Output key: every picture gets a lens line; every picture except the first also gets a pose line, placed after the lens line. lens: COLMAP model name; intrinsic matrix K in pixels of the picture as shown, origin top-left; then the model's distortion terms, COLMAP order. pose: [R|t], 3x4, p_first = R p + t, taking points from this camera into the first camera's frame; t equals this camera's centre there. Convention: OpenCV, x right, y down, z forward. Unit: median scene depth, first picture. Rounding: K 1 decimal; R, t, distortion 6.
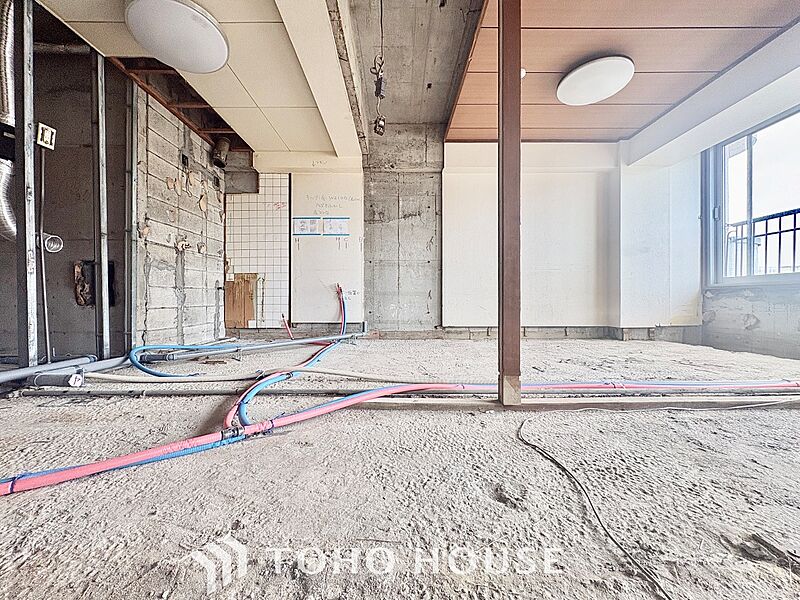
lens RADIAL K [[319.0, 0, 399.2], [0, 319.0, 300.6], [0, 0, 1]] dist [0.000248, 0.000173]
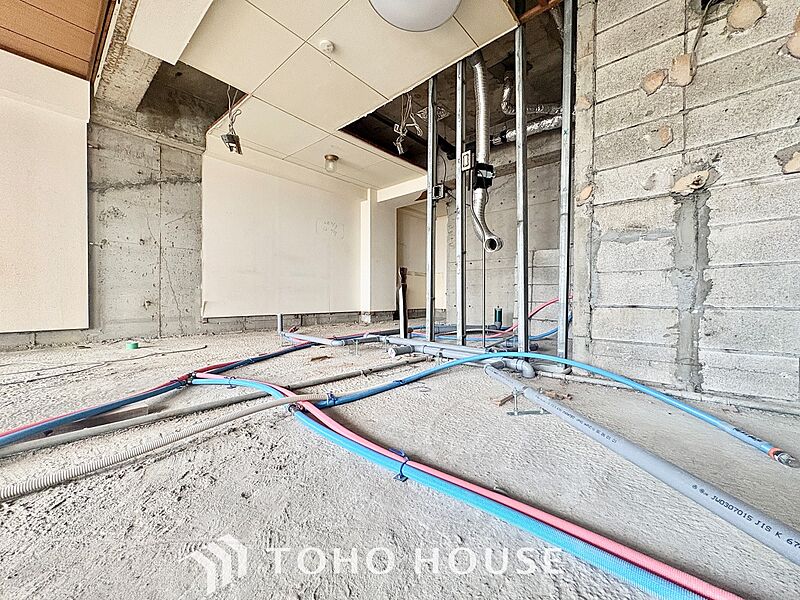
lens RADIAL K [[319.0, 0, 398.4], [0, 319.0, 300.5], [0, 0, 1]] dist [0.000248, 0.000173]
pose [[-0.669285, 0.007465, -0.742968, -0.008645], [-0.004694, 0.999887, 0.014276, 0.003767], [0.742991, 0.013042, -0.669174, 0.816685]]
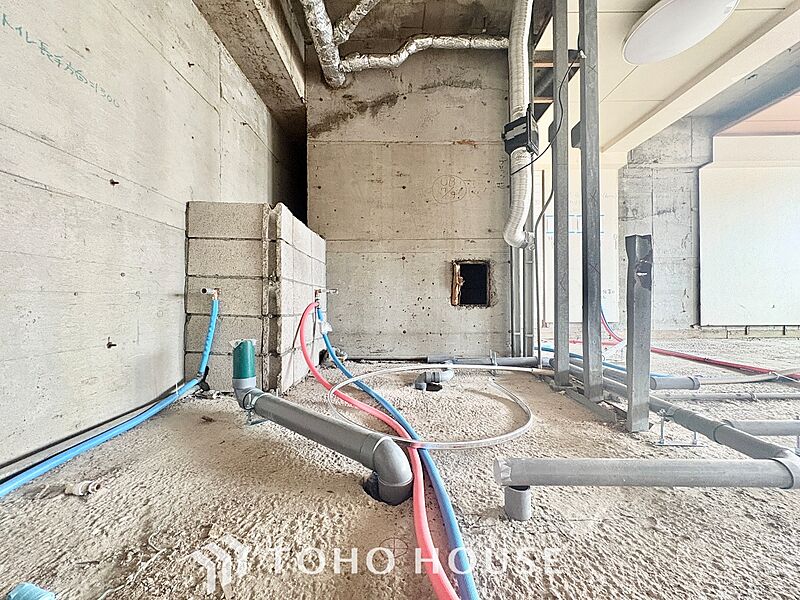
lens RADIAL K [[319.0, 0, 398.5], [0, 319.0, 301.0], [0, 0, 1]] dist [0.000248, 0.000173]
pose [[0.999904, -0.007111, -0.011876, -0.800705], [0.007120, 0.999974, 0.000699, -0.000863], [0.011871, -0.000784, 0.999929, 0.014129]]
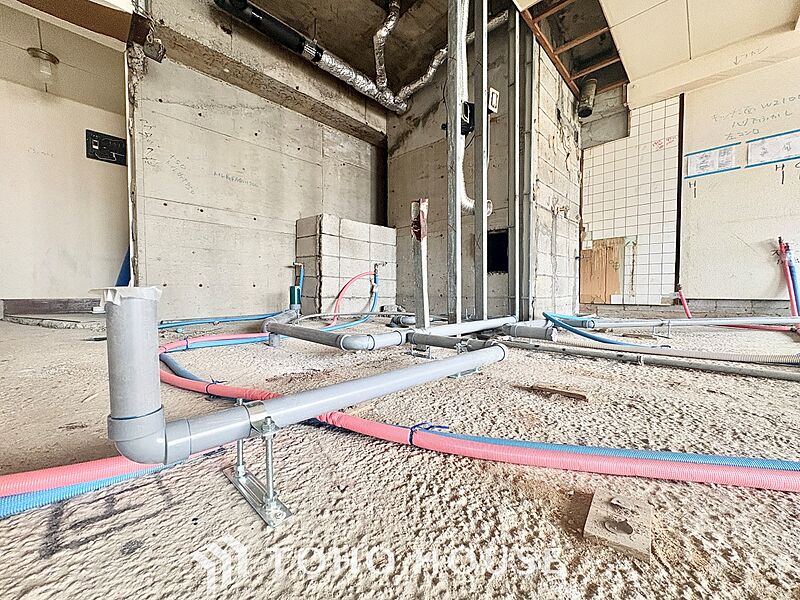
lens RADIAL K [[319.0, 0, 399.0], [0, 319.0, 300.0], [0, 0, 1]] dist [0.000248, 0.000173]
pose [[0.716094, 0.021435, -0.697674, -0.294804], [-0.000413, 0.999541, 0.030286, 0.051915], [0.698003, -0.021400, 0.715775, 0.014828]]
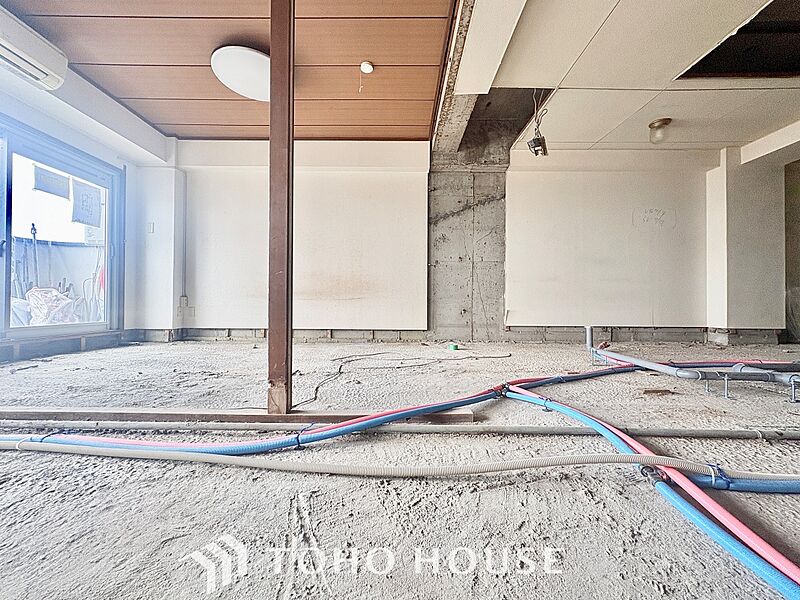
lens RADIAL K [[319.0, 0, 399.8], [0, 319.0, 300.8], [0, 0, 1]] dist [0.000248, 0.000173]
pose [[-0.999934, -0.003867, 0.010821, -0.004532], [-0.003933, 0.999974, -0.006082, 0.000543], [-0.010798, -0.006124, -0.999923, 0.746188]]
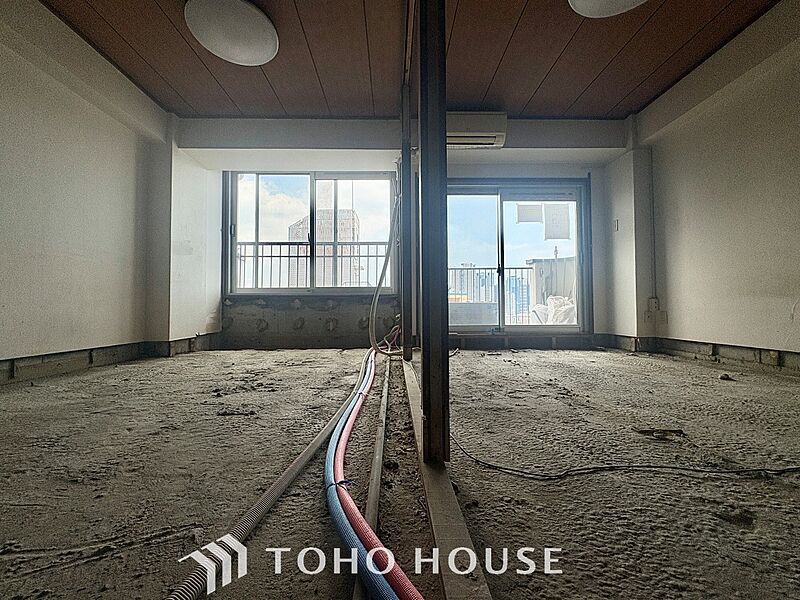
lens RADIAL K [[319.0, 0, 398.3], [0, 319.0, 300.9], [0, 0, 1]] dist [0.000248, 0.000173]
pose [[-0.014806, 0.027249, 0.999519, -0.119779], [0.006067, 0.999613, -0.027162, 0.008232], [-0.999872, 0.005662, -0.014966, 0.421258]]
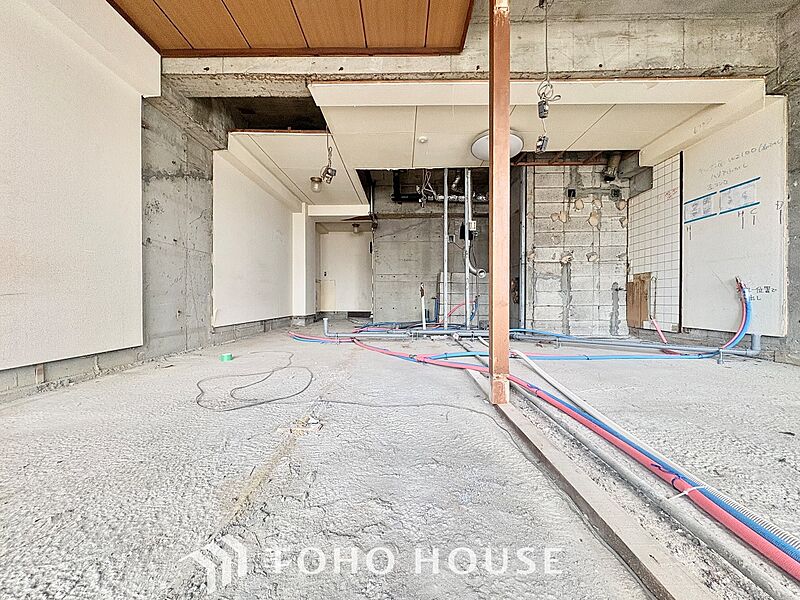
lens RADIAL K [[319.0, 0, 398.9], [0, 319.0, 299.9], [0, 0, 1]] dist [0.000248, 0.000173]
pose [[-0.019038, 0.003072, -0.999814, 0.541623], [0.000291, 0.999995, 0.003067, -0.006393], [0.999819, -0.000232, -0.019039, 0.268423]]
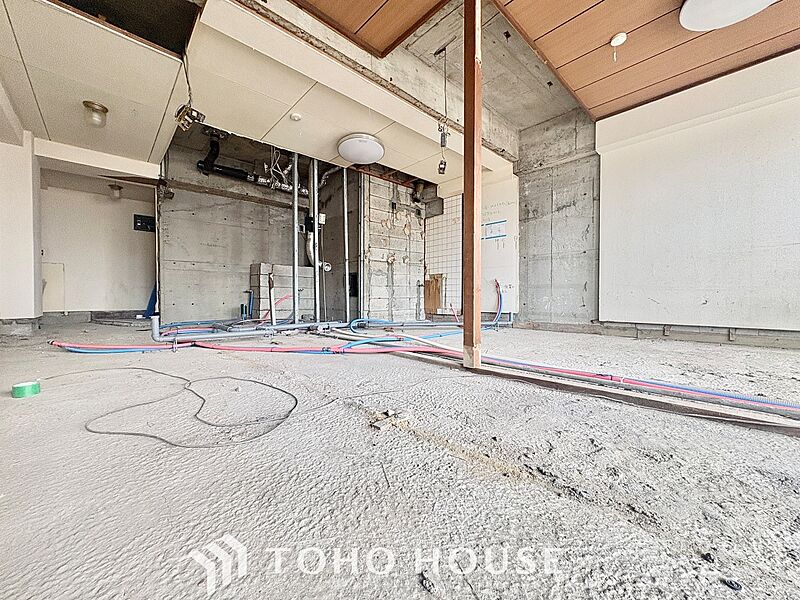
lens RADIAL K [[319.0, 0, 398.9], [0, 319.0, 300.4], [0, 0, 1]] dist [0.000248, 0.000173]
pose [[0.677677, 0.008962, -0.735305, 0.433696], [0.000554, 0.999919, 0.012698, 0.010068], [0.735360, -0.009013, 0.677617, -0.051218]]
